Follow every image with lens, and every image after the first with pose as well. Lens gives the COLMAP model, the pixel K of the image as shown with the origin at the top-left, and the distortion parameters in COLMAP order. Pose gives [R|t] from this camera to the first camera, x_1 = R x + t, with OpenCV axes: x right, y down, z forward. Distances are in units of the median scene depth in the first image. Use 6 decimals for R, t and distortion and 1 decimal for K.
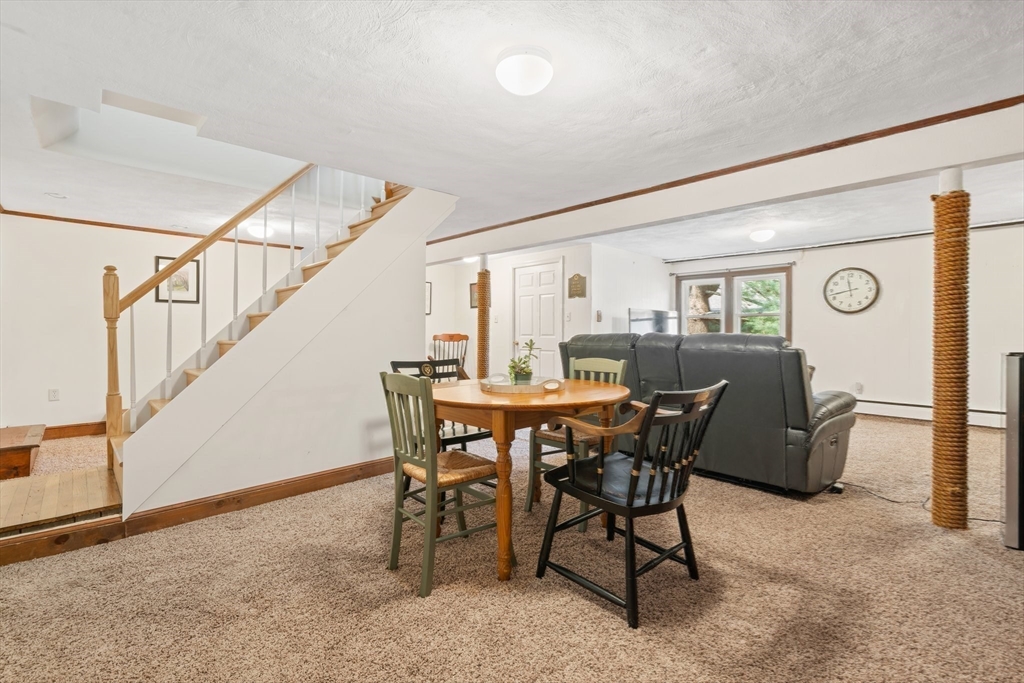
lens RADIAL K [[465.3, 0, 512.0], [0, 465.3, 335.3], [0, 0, 1]] dist [0.004941, 0.000066]
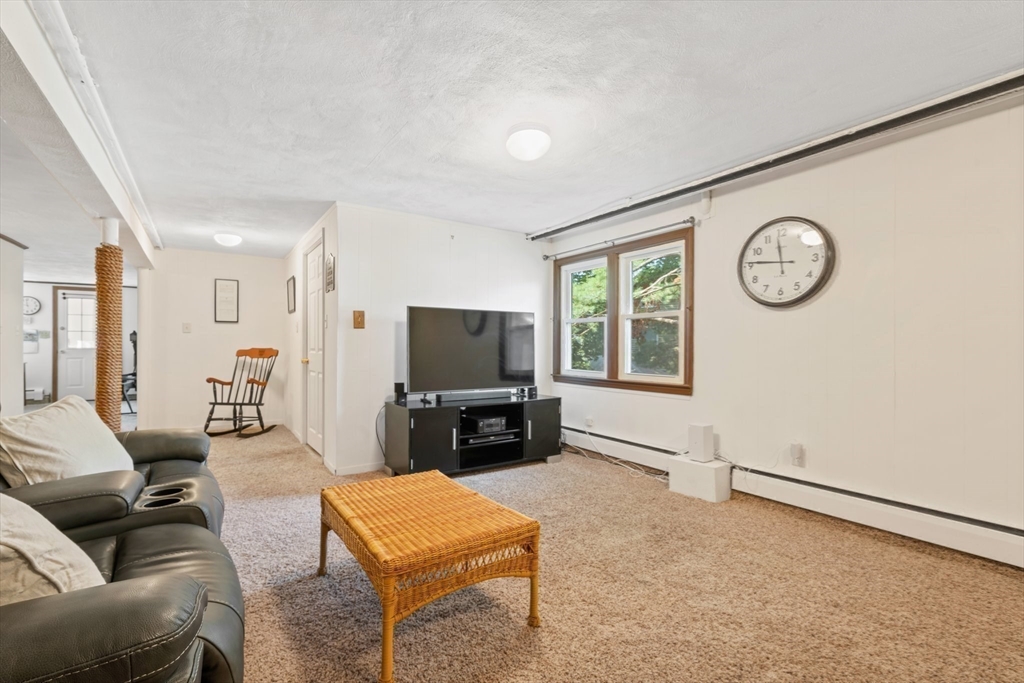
lens RADIAL K [[465.3, 0, 497.8], [0, 465.3, 346.4], [0, 0, 1]] dist [0.004941, 0.000066]
pose [[0.983978, -0.001567, -0.178285, 0.476776], [0.000709, 0.999988, -0.004875, -0.001511], [0.178290, 0.004670, 0.983967, 0.412125]]
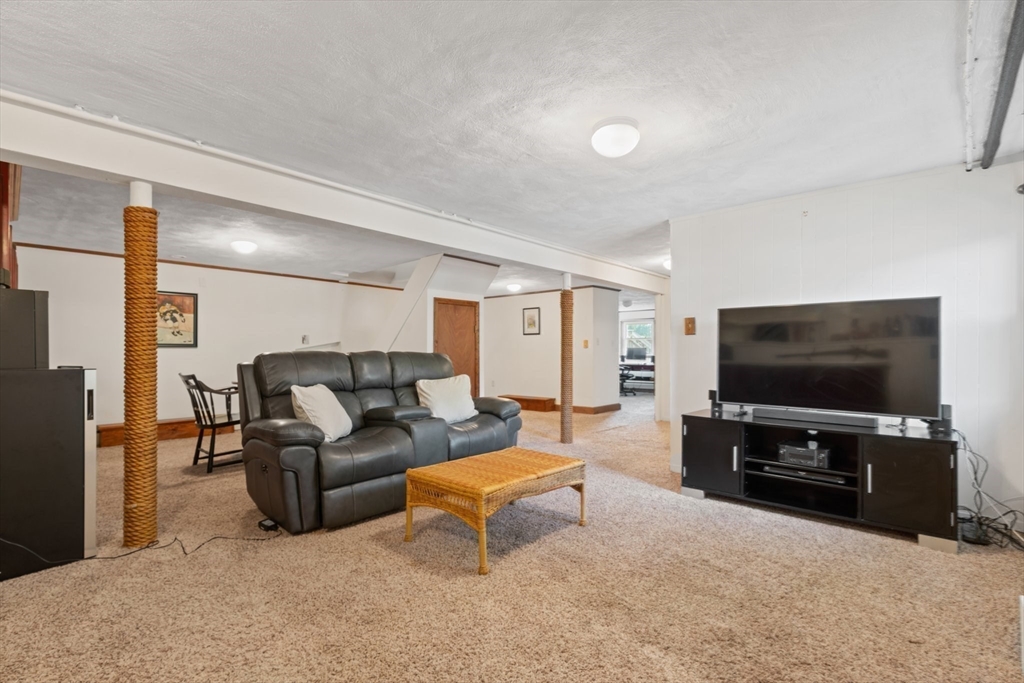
lens RADIAL K [[465.3, 0, 517.6], [0, 465.3, 343.7], [0, 0, 1]] dist [0.004941, 0.000066]
pose [[0.089558, -0.021621, -0.995747, 0.807337], [-0.012631, 0.999659, -0.022842, 0.001848], [0.995902, 0.014623, 0.089254, 0.698505]]
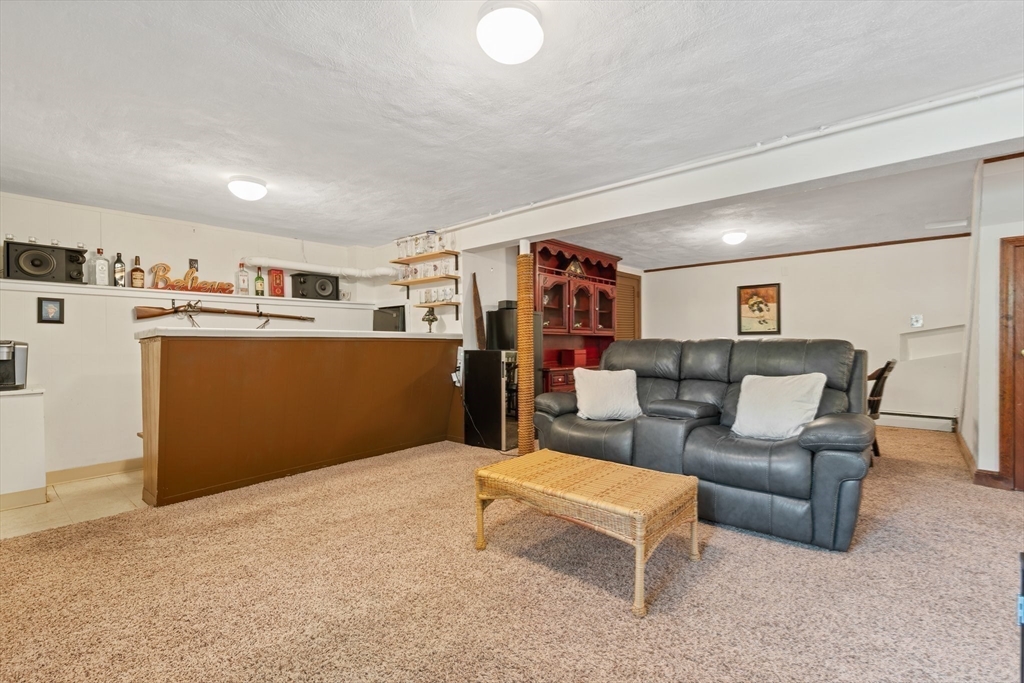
lens RADIAL K [[465.3, 0, 516.5], [0, 465.3, 344.4], [0, 0, 1]] dist [0.004941, 0.000066]
pose [[-0.994138, 0.007282, -0.107872, 0.460176], [0.005237, 0.999801, 0.019229, -0.004790], [0.107990, 0.018552, -0.993979, 1.082373]]
